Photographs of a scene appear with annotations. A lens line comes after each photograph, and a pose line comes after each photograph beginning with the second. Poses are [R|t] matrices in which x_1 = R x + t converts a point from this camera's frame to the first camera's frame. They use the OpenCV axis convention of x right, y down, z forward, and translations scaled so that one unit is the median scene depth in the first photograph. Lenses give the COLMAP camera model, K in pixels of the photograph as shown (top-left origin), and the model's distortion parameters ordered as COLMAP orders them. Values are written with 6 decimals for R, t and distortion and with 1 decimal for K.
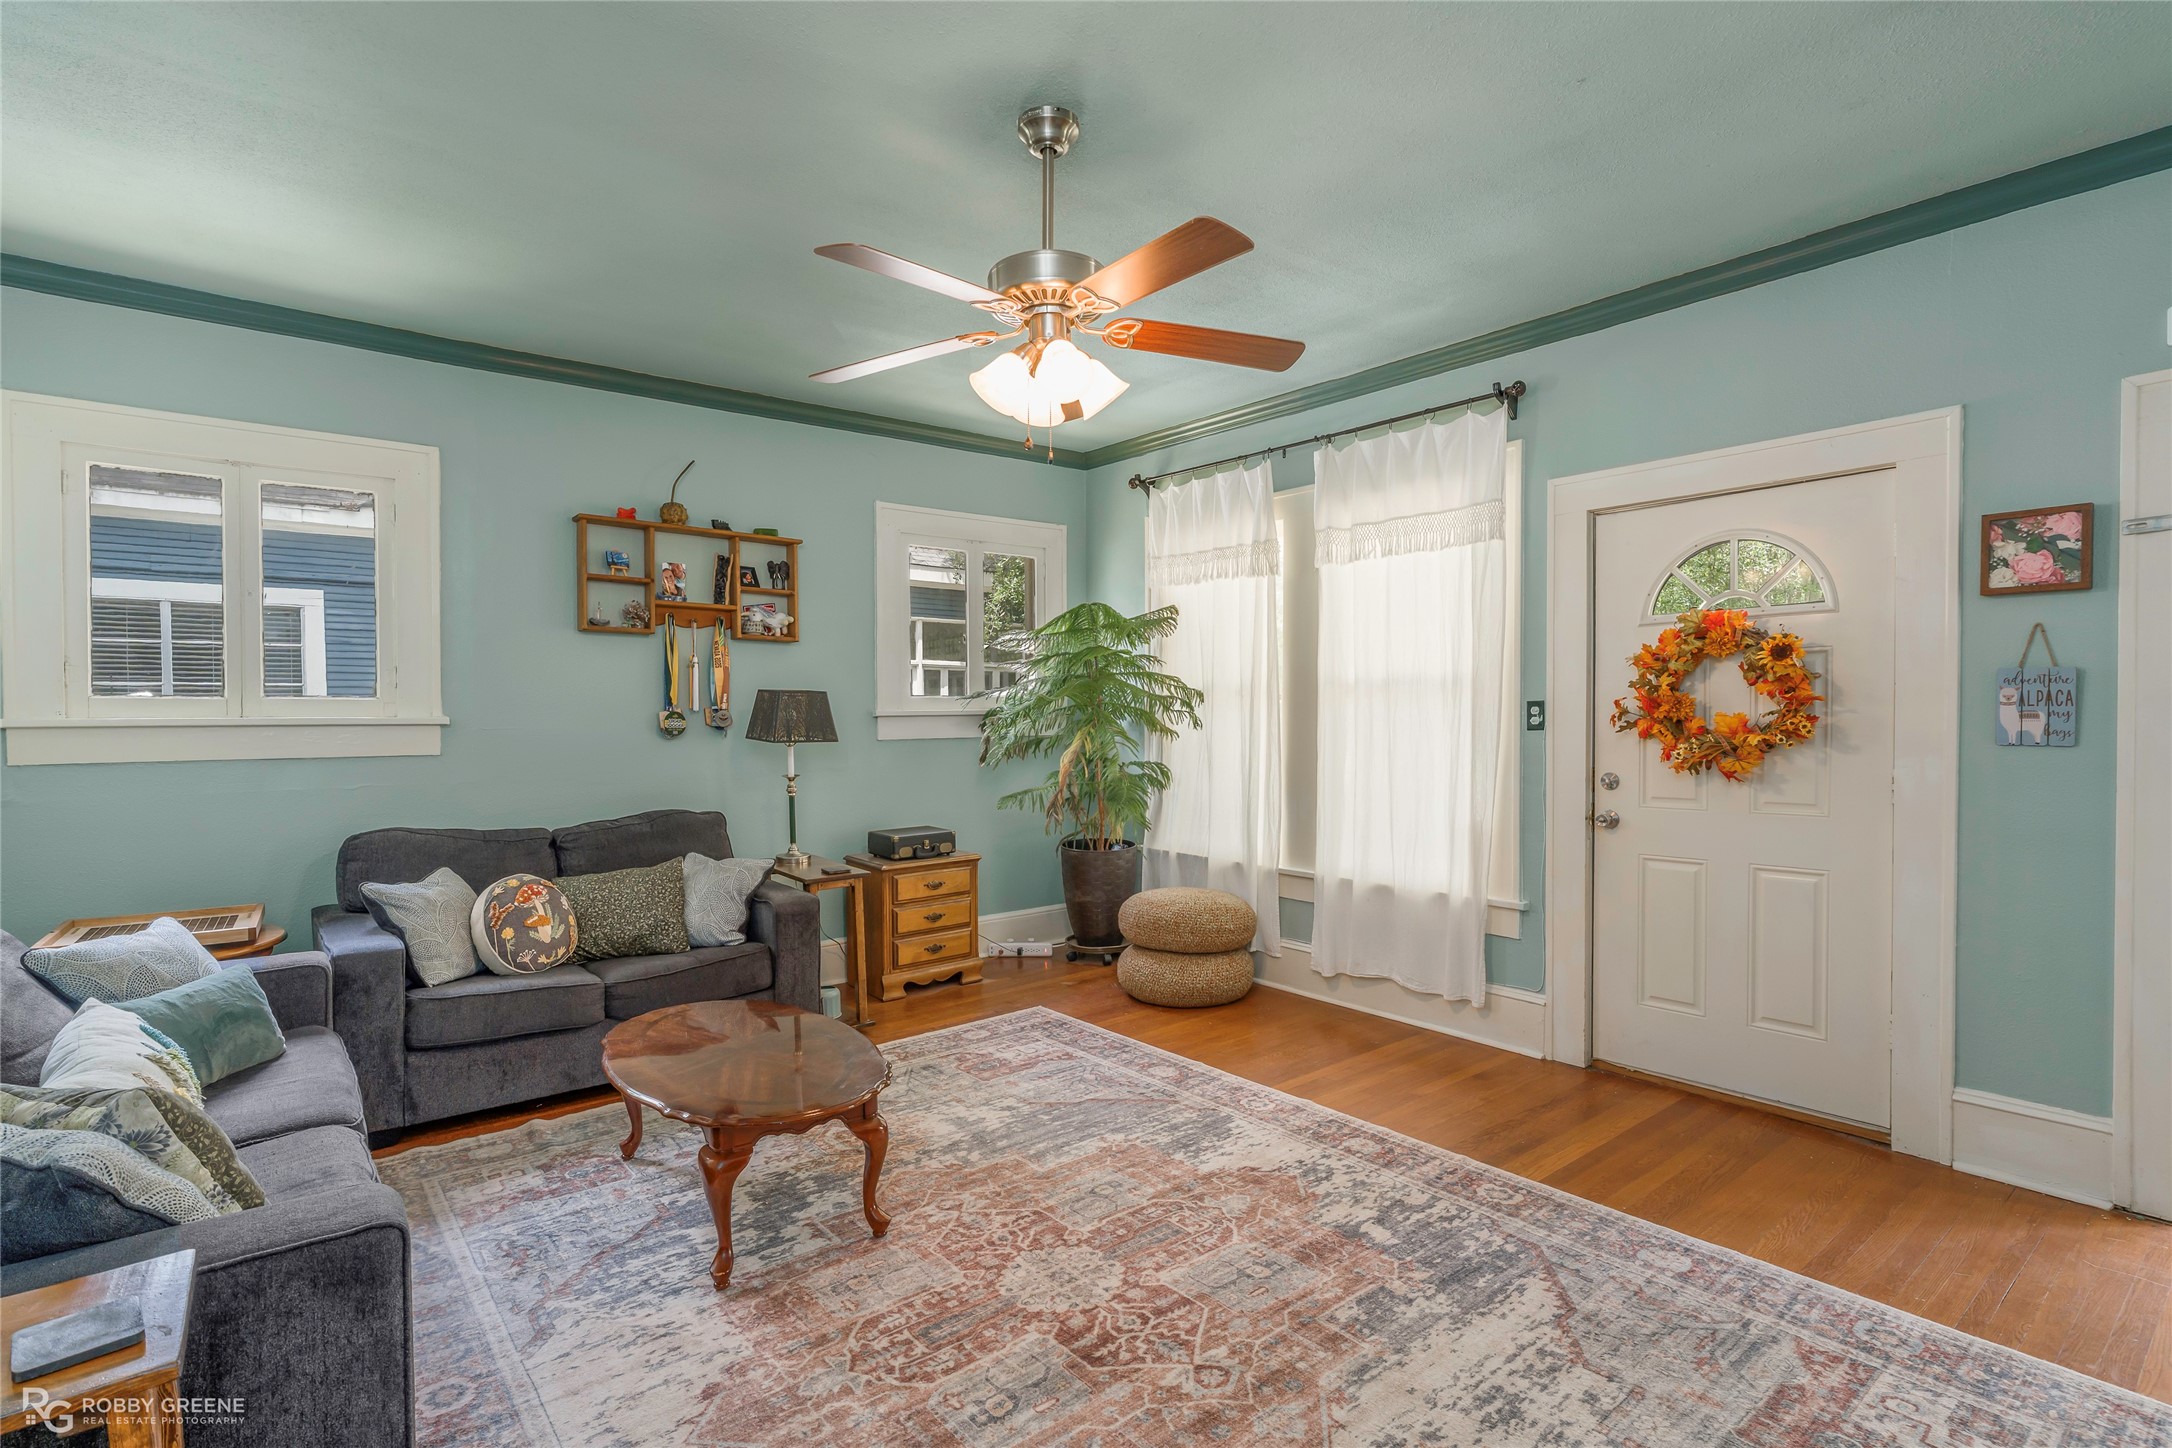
lens RADIAL K [[1042.7, 0, 1084.6], [0, 1042.7, 742.3], [0, 0, 1]] dist [-0.011688, 0.003694]
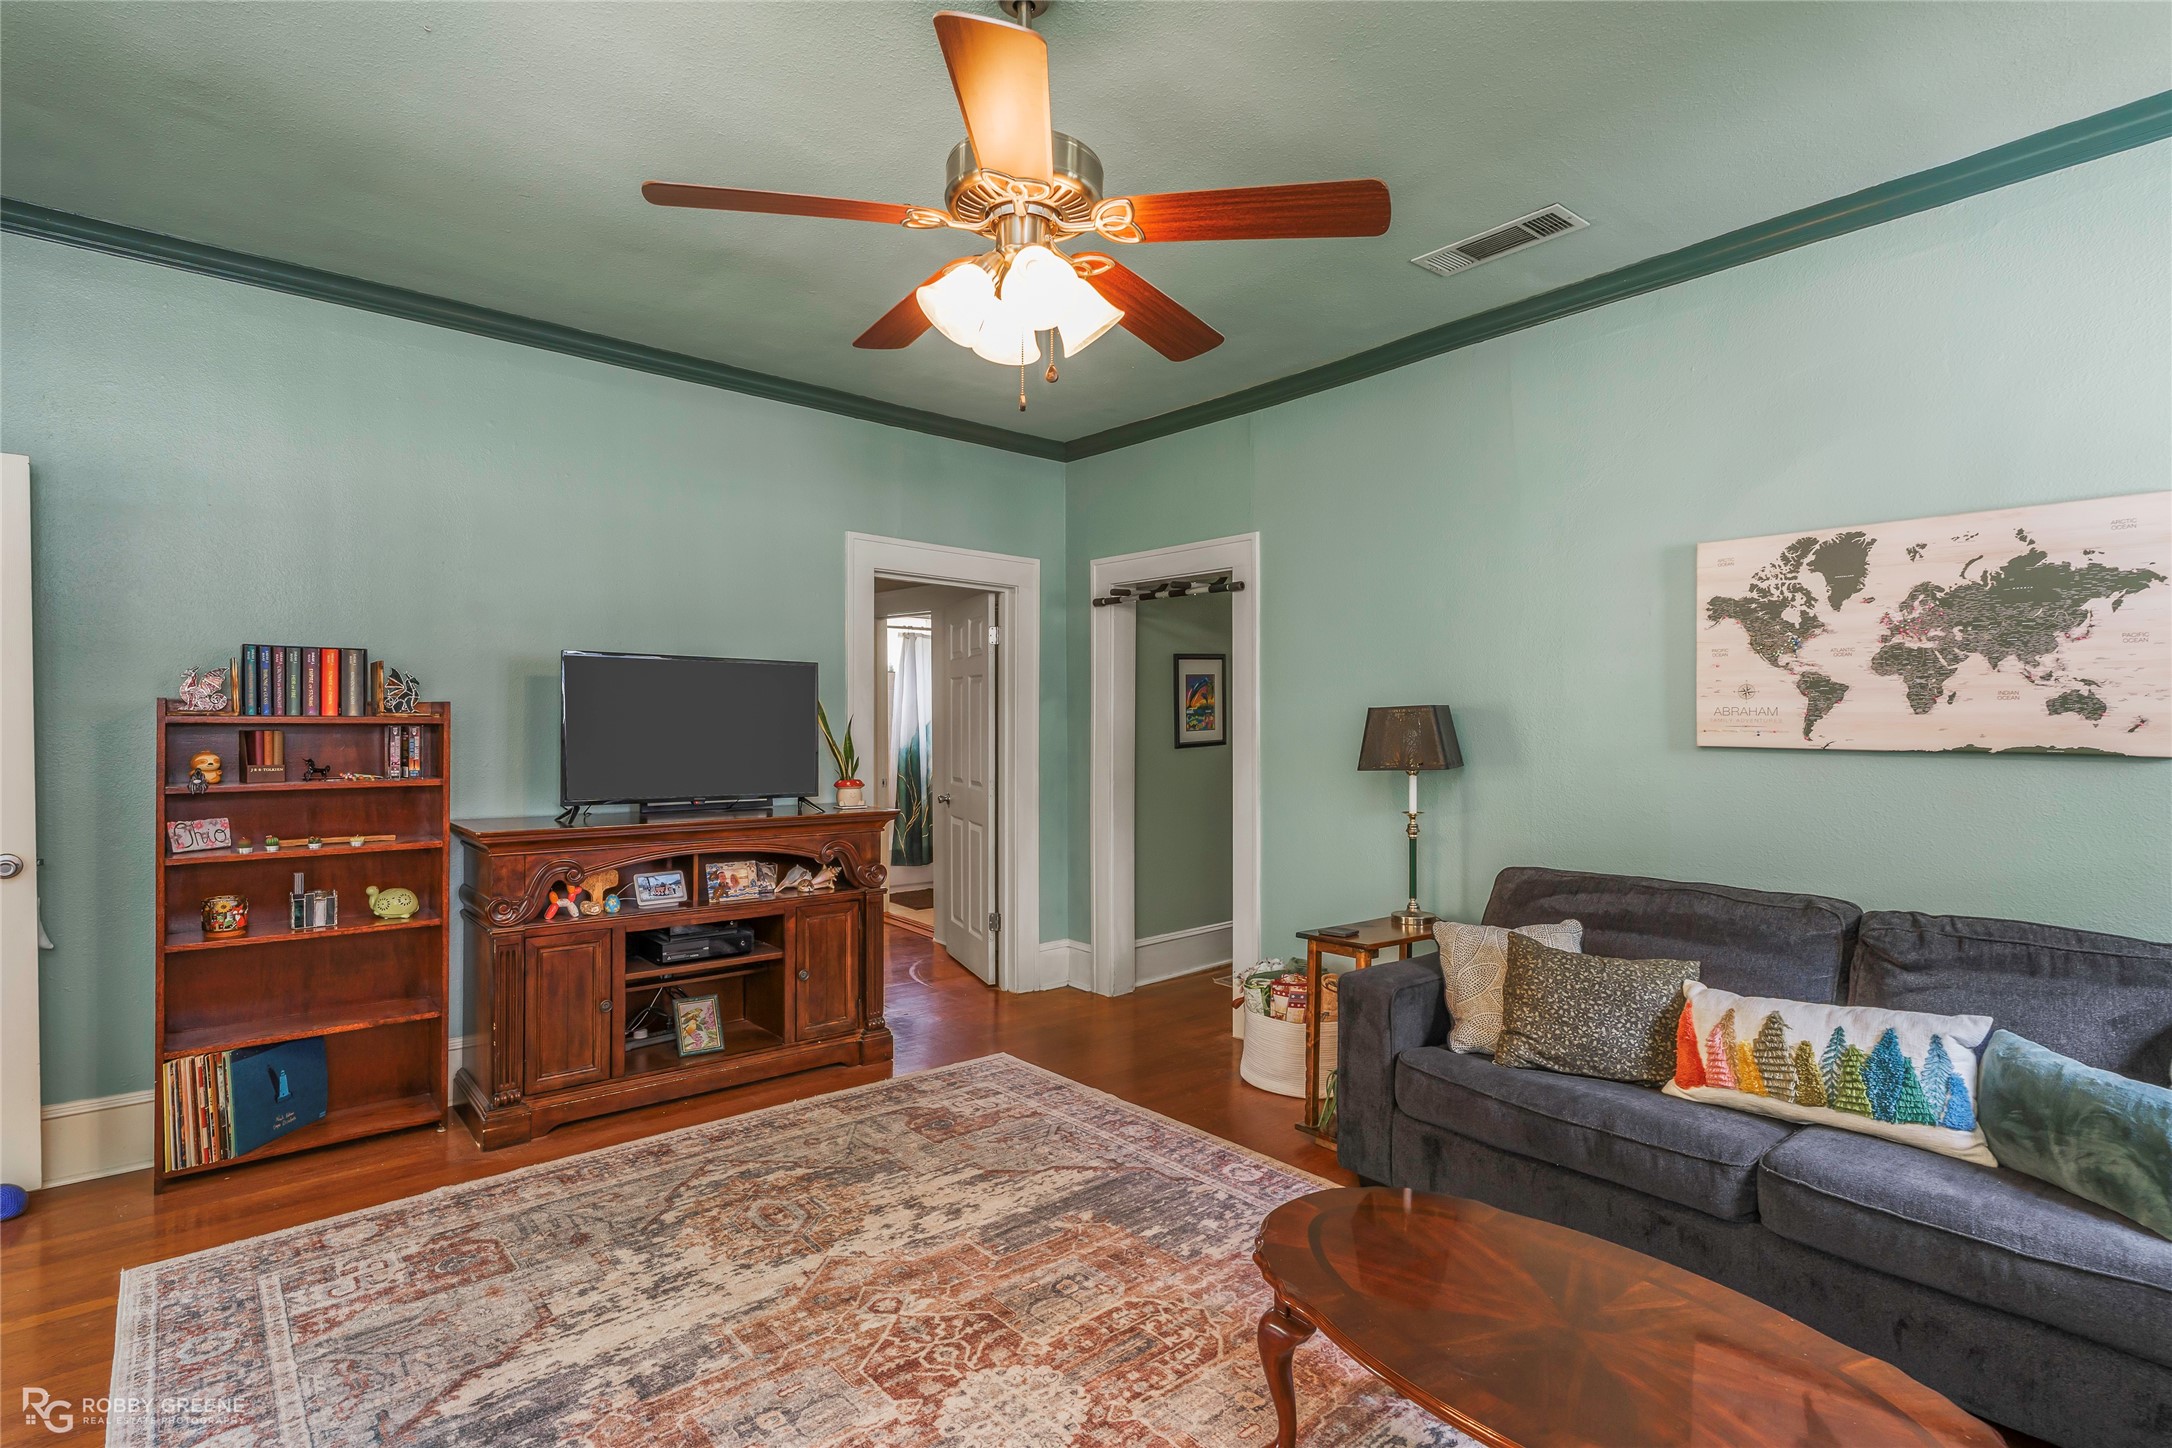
lens RADIAL K [[1042.7, 0, 1080.0], [0, 1042.7, 730.9], [0, 0, 1]] dist [-0.011688, 0.003694]
pose [[-0.999755, 0.001990, -0.022058, -0.040670], [0.001299, 0.999509, 0.031322, -0.038963], [0.022110, 0.031286, -0.999266, 1.269042]]
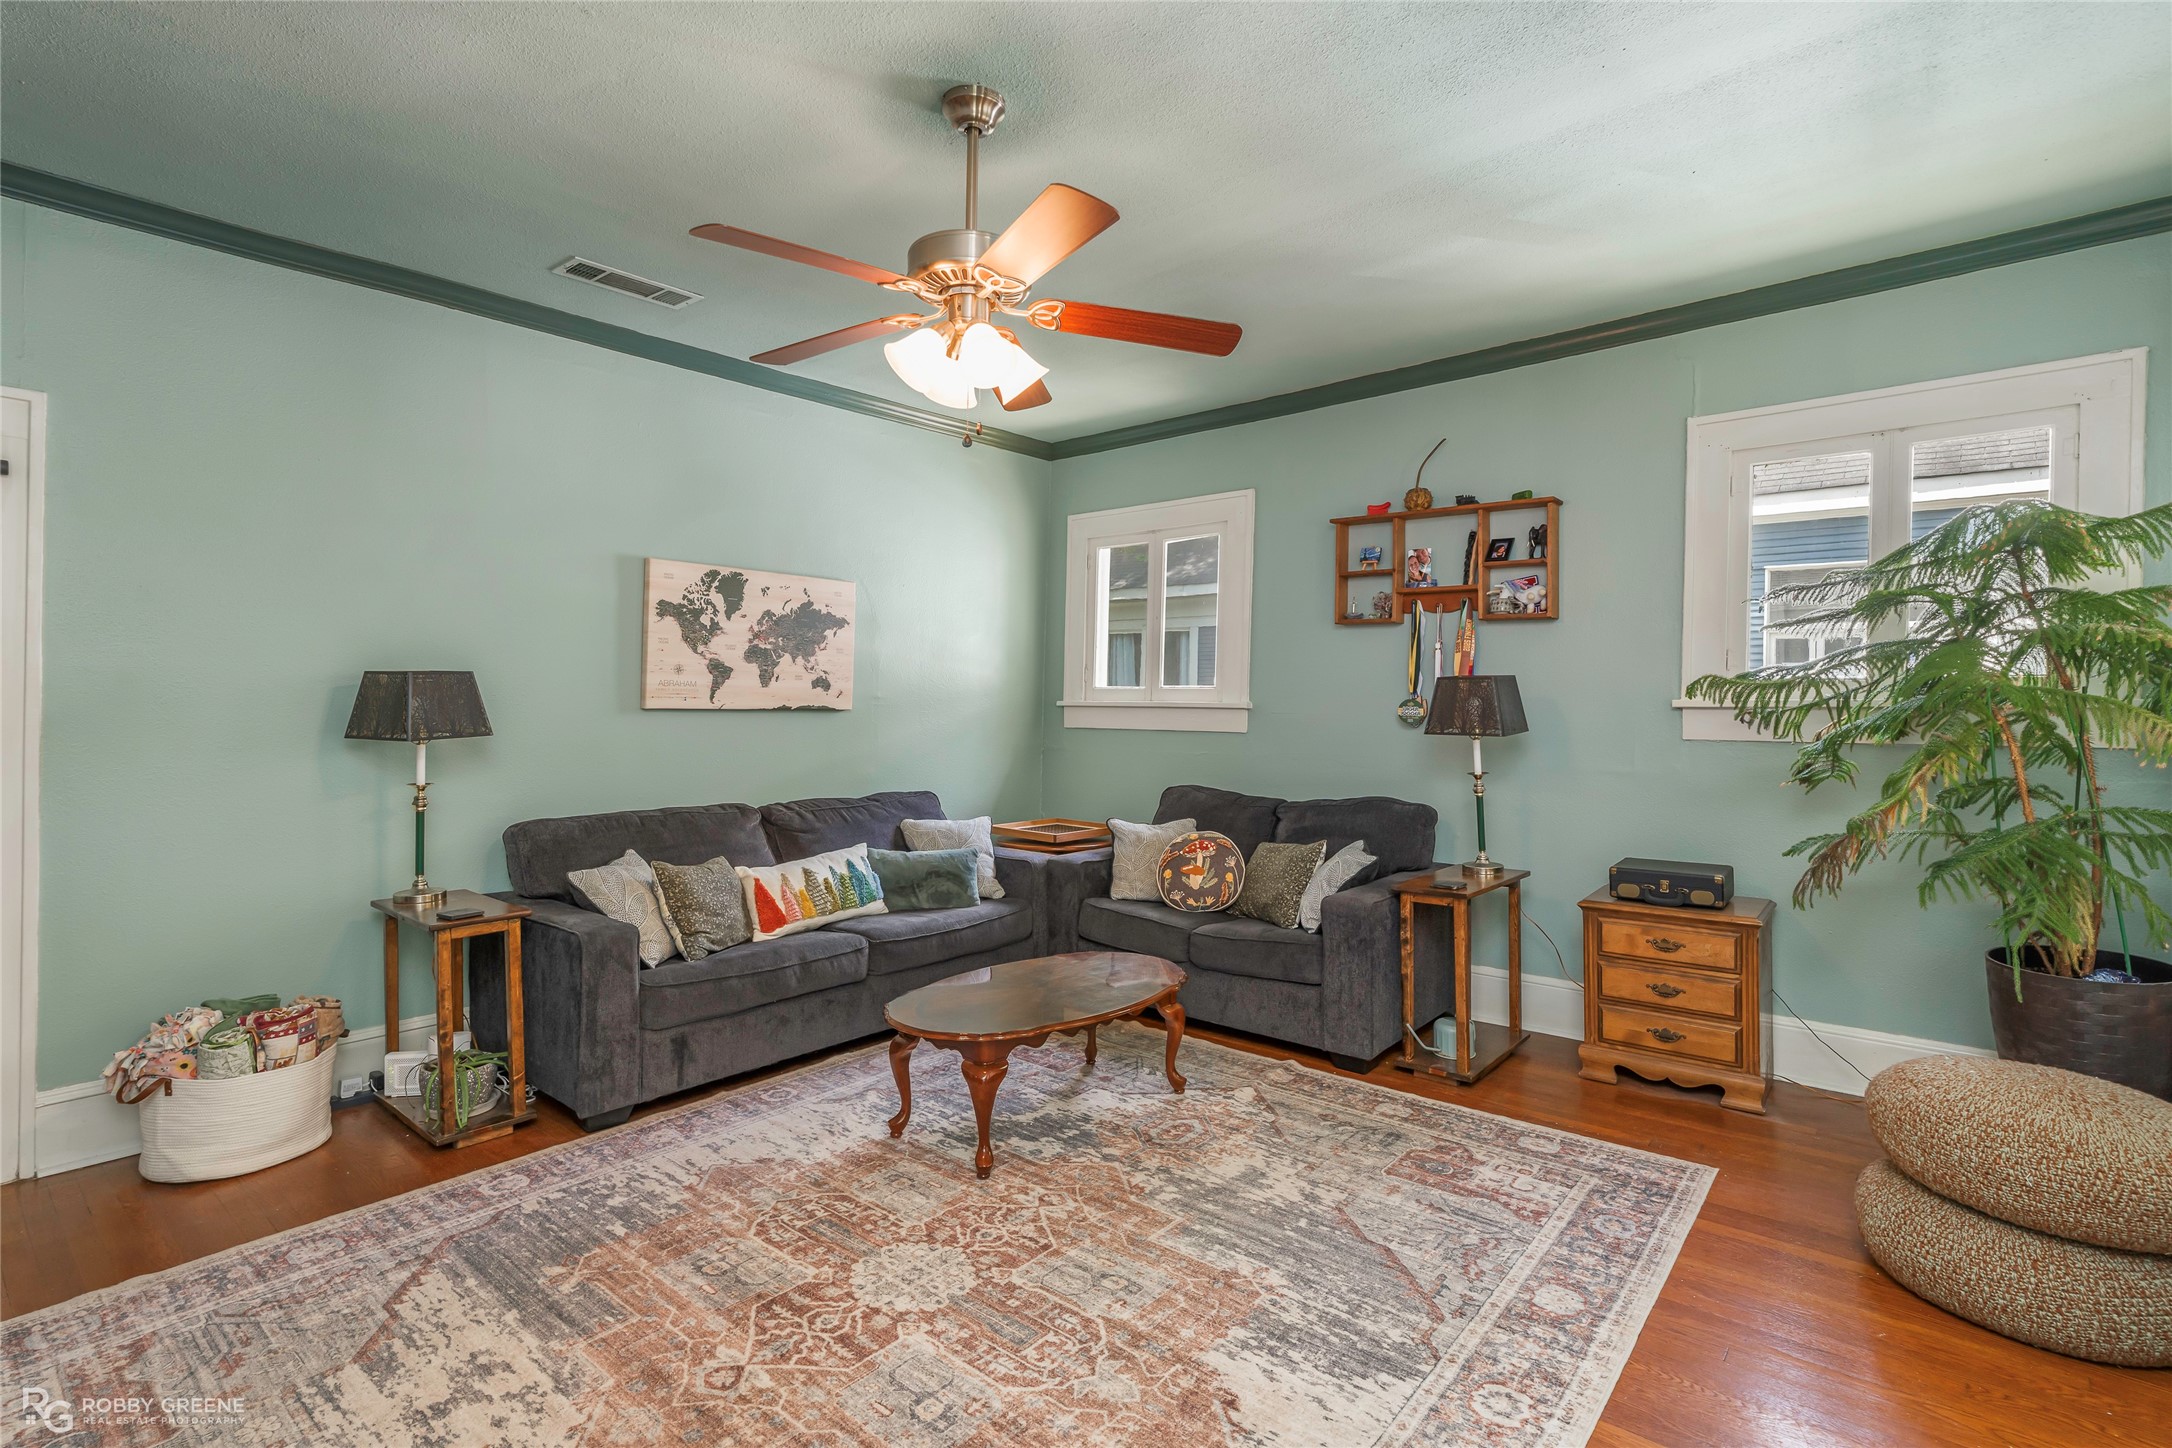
lens RADIAL K [[1042.7, 0, 1087.7], [0, 1042.7, 696.1], [0, 0, 1]] dist [-0.011688, 0.003694]
pose [[0.183200, 0.003709, -0.983069, 0.680598], [-0.033631, 0.999431, -0.002497, -0.025749], [0.982500, 0.033519, 0.183221, 0.673608]]
